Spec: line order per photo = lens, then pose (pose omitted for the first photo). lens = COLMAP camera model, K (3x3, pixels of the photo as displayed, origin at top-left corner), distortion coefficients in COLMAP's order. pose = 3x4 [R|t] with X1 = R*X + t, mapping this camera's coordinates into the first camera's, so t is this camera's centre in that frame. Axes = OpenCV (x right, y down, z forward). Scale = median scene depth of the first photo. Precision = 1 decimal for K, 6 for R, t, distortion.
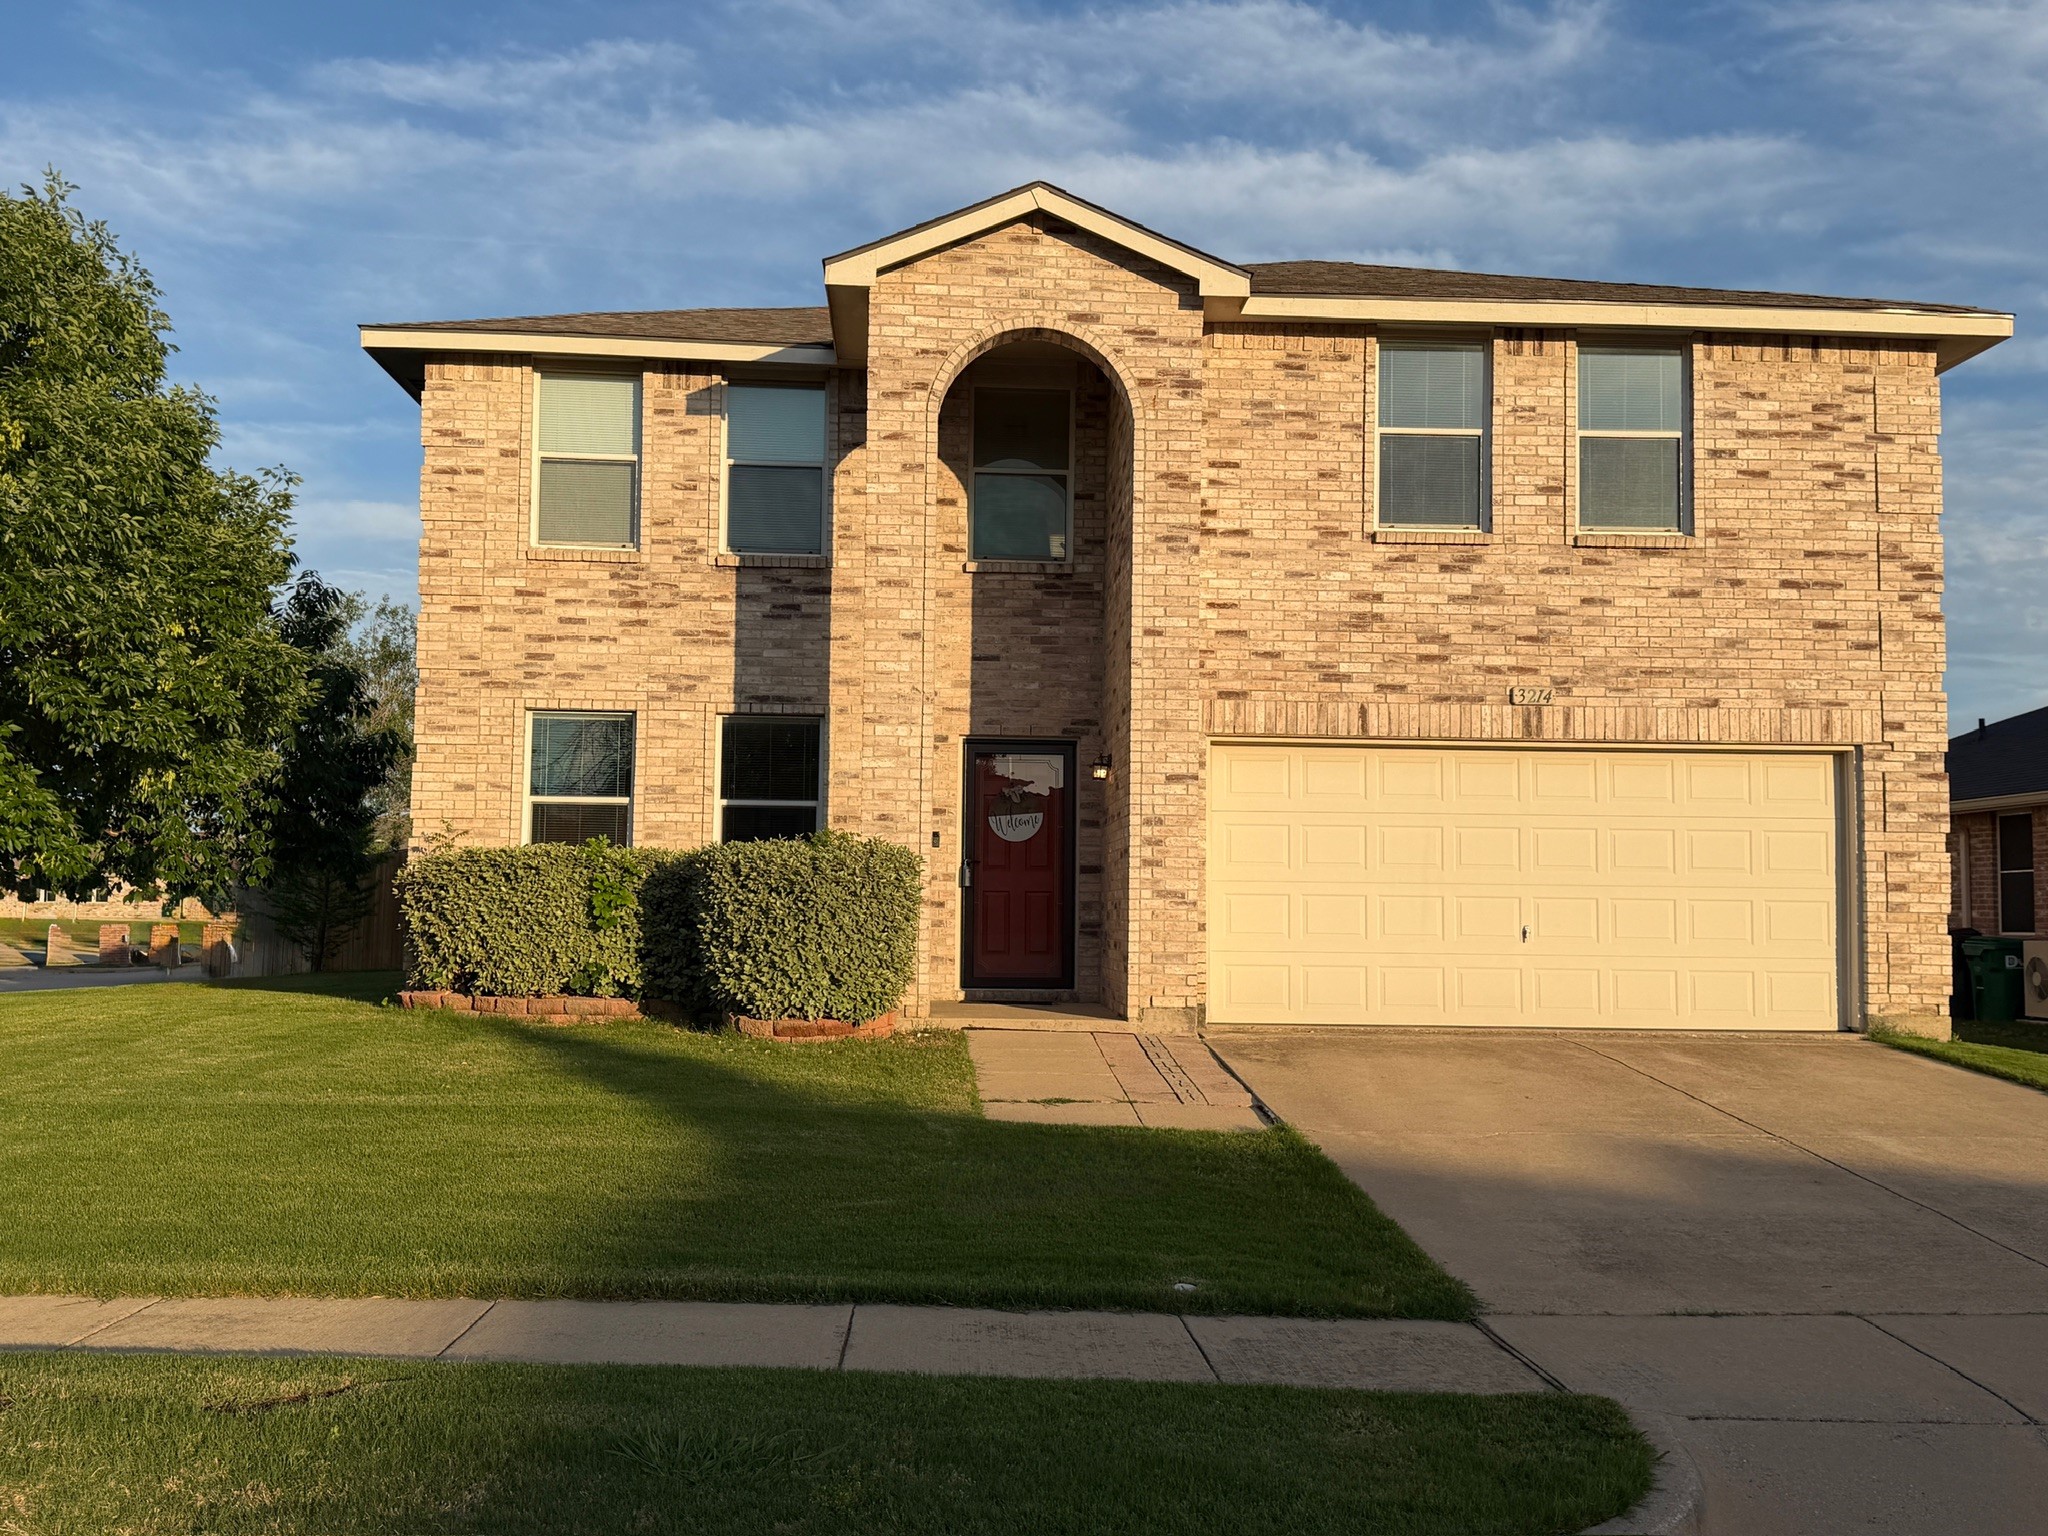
lens RADIAL K [[1803.3, 0, 1024.2], [0, 1803.3, 764.6], [0, 0, 1]] dist [0.090168, -0.003500]
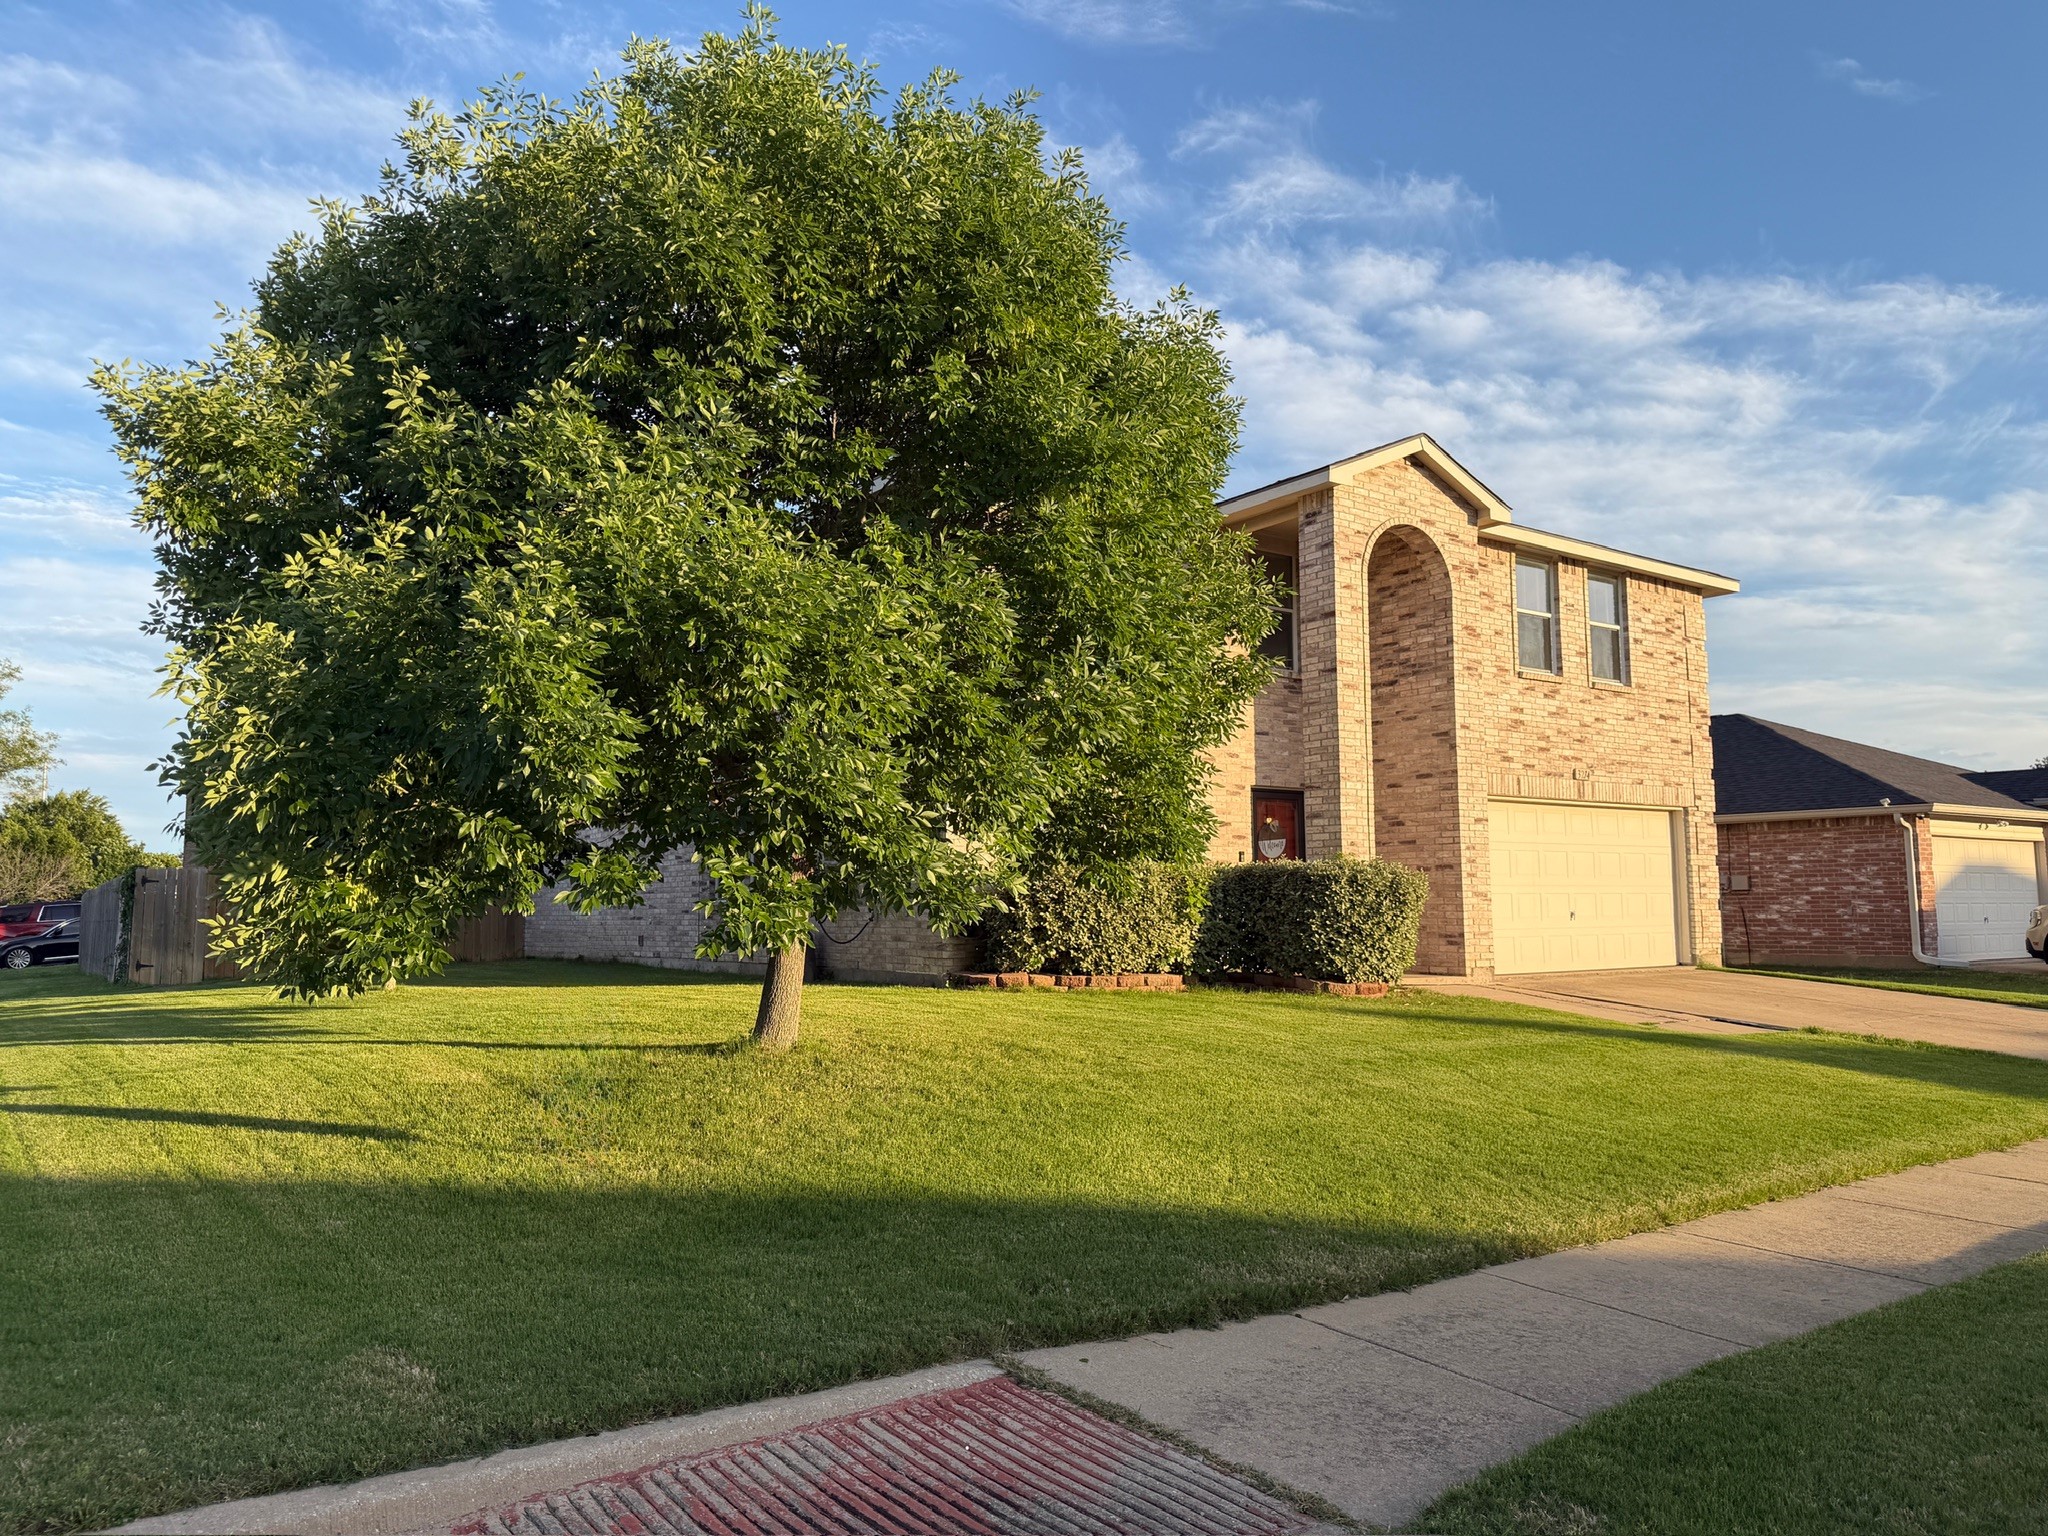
lens RADIAL K [[1446.8, 0, 1023.2], [0, 1446.8, 772.7], [0, 0, 1]] dist [0.037606, 0.000029]
pose [[0.846535, 0.032996, 0.531309, -0.879243], [-0.024622, 0.999436, -0.022837, 0.004410], [-0.531763, 0.006250, 0.846870, 0.128104]]
